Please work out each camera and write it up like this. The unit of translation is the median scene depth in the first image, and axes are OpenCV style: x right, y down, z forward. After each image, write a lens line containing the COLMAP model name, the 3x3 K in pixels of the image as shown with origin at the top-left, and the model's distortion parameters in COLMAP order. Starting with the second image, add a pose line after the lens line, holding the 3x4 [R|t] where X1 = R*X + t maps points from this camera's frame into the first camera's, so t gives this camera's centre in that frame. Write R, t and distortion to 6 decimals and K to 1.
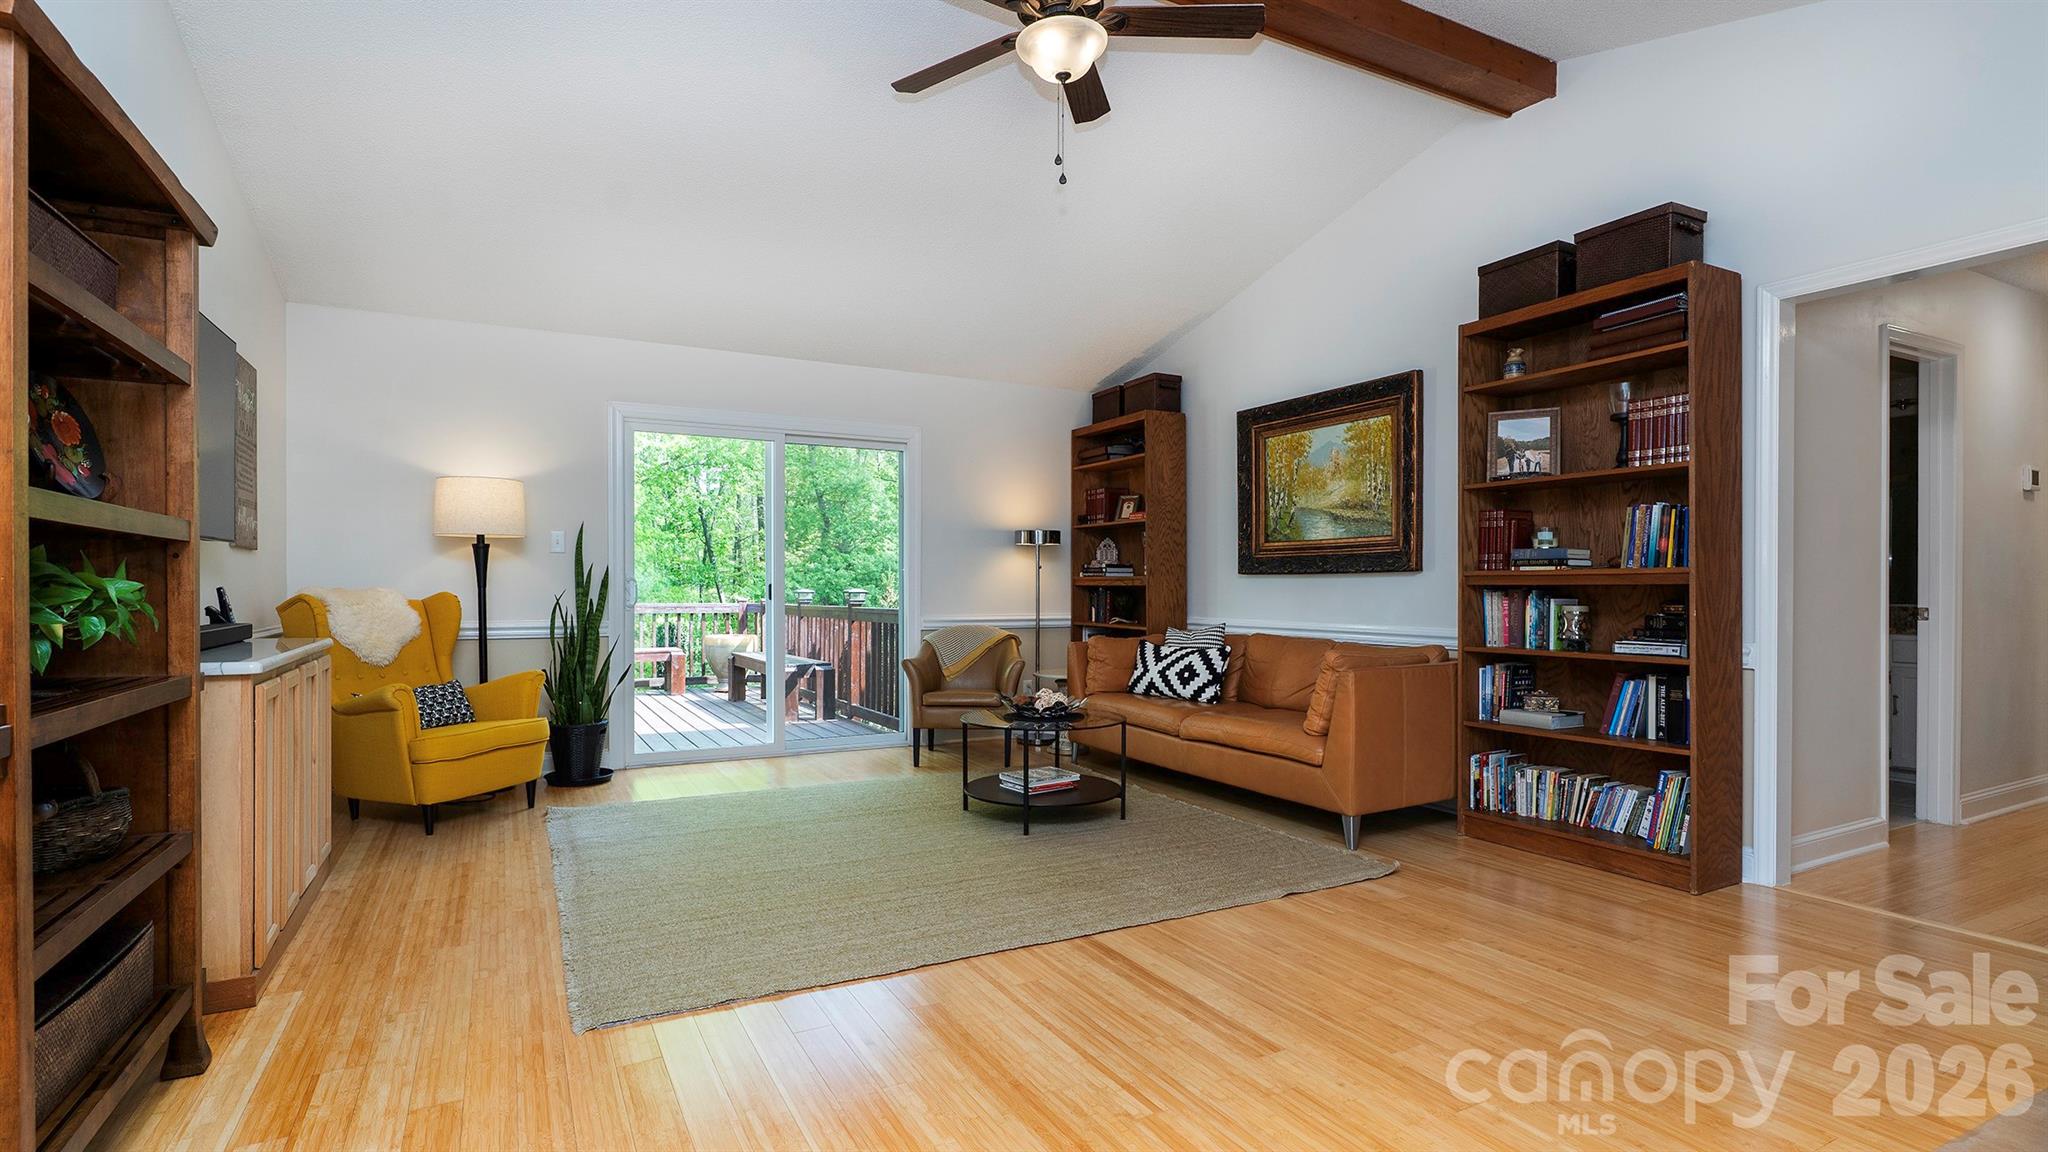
lens RADIAL K [[994.4, 0, 1024.0], [0, 994.4, 576.0], [0, 0, 1]] dist [-0.000635, 0.000039]
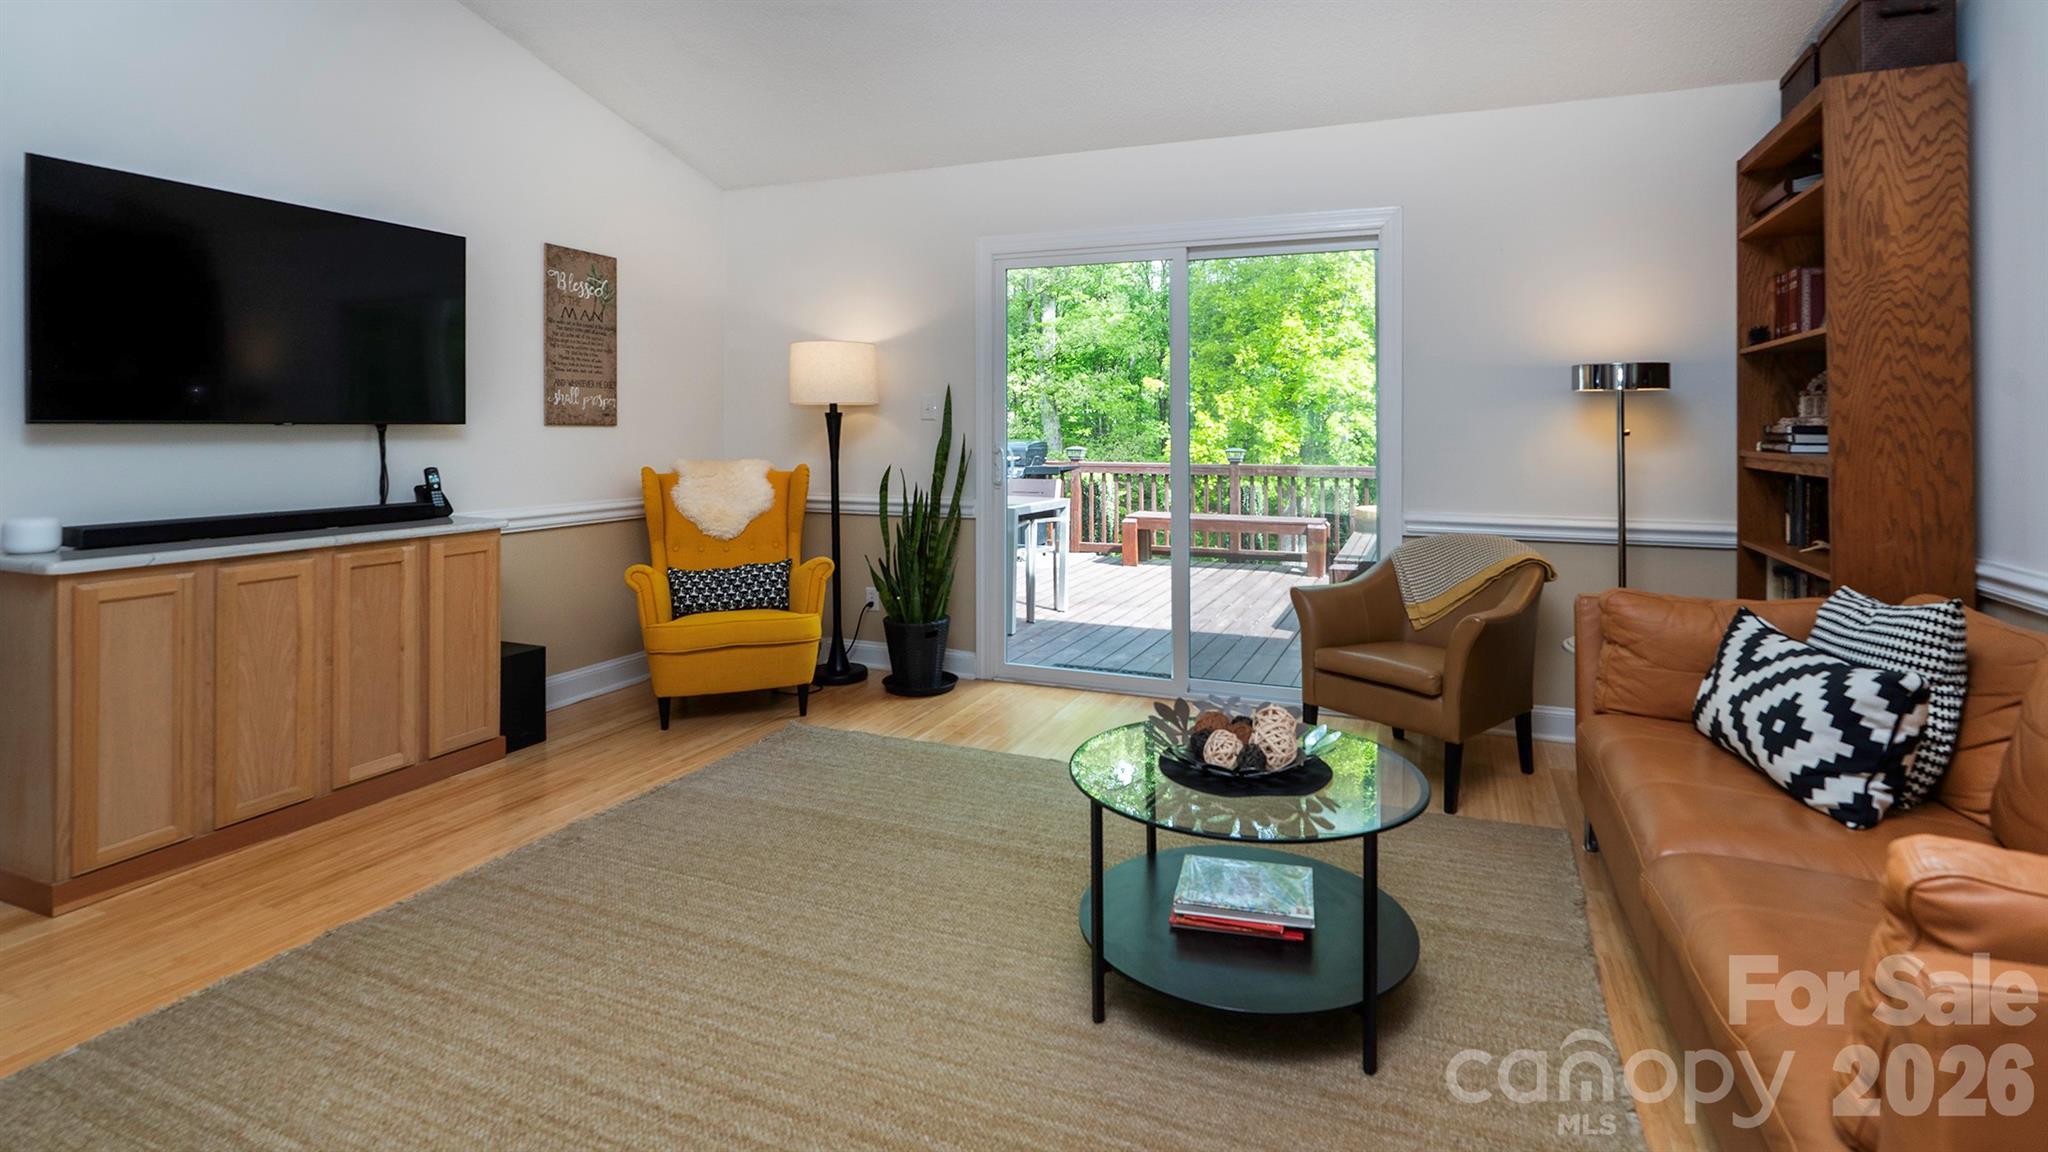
lens RADIAL K [[991.2, 0, 1041.5], [0, 991.2, 409.3], [0, 0, 1]] dist [-0.000974, 0.000320]
pose [[0.634374, -0.014178, -0.772896, 0.285558], [0.007215, 0.999897, -0.012421, -0.021912], [0.772993, 0.002303, 0.634411, 0.540378]]
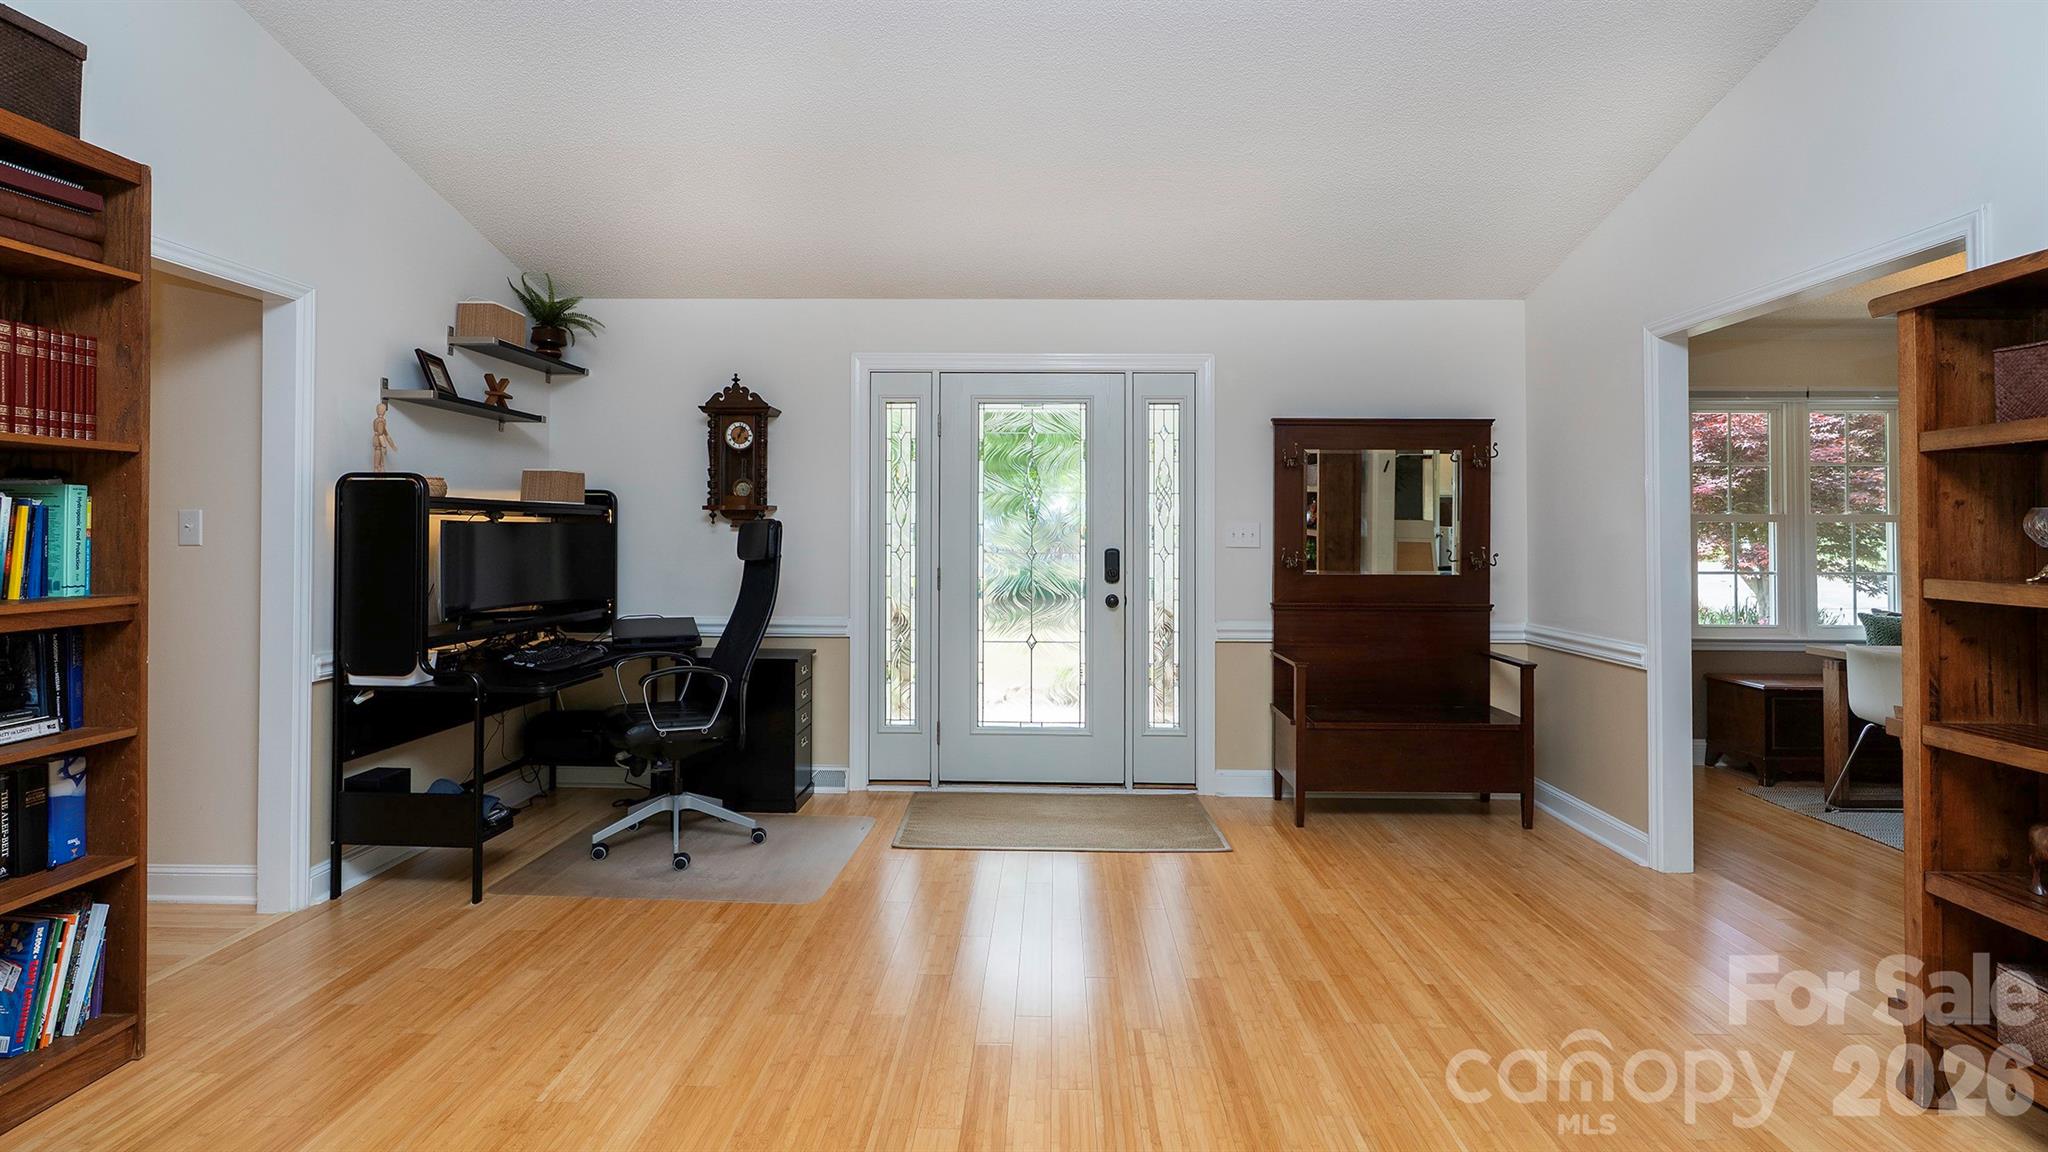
lens RADIAL K [[946.8, 0, 1029.1], [0, 946.8, 515.4], [0, 0, 1]] dist [-0.003711, -0.000468]
pose [[-0.867207, 0.003673, 0.497934, -0.138483], [-0.011854, 0.999537, -0.028019, -0.036169], [-0.497807, -0.030201, -0.866762, 0.835235]]
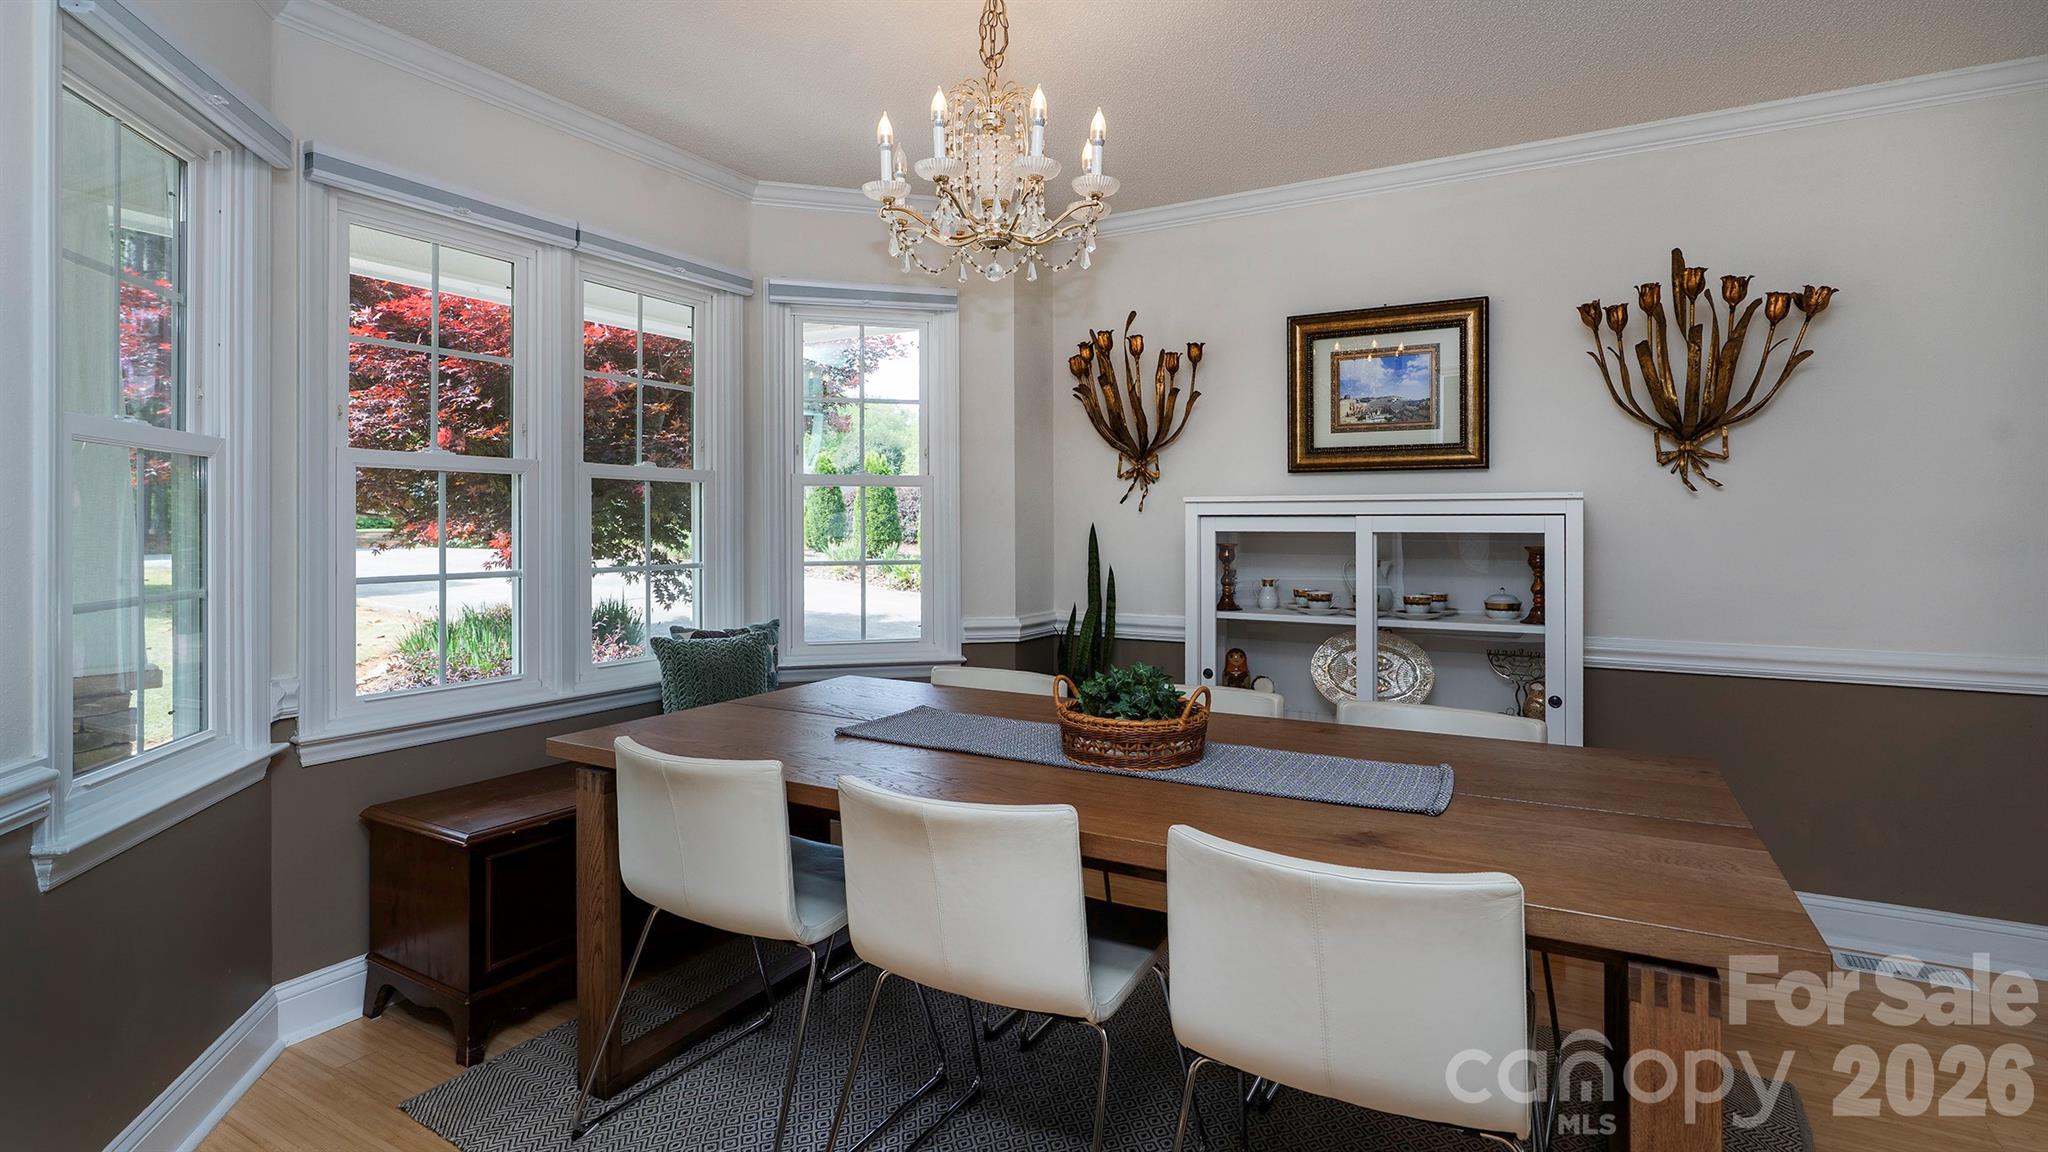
lens RADIAL K [[994.4, 0, 1024.0], [0, 994.4, 576.0], [0, 0, 1]] dist [-0.000635, 0.000039]
pose [[-0.858867, 0.020852, -0.511775, -0.292826], [0.004690, 0.999449, 0.032851, -0.027032], [0.512178, 0.025814, -0.858491, 0.141791]]
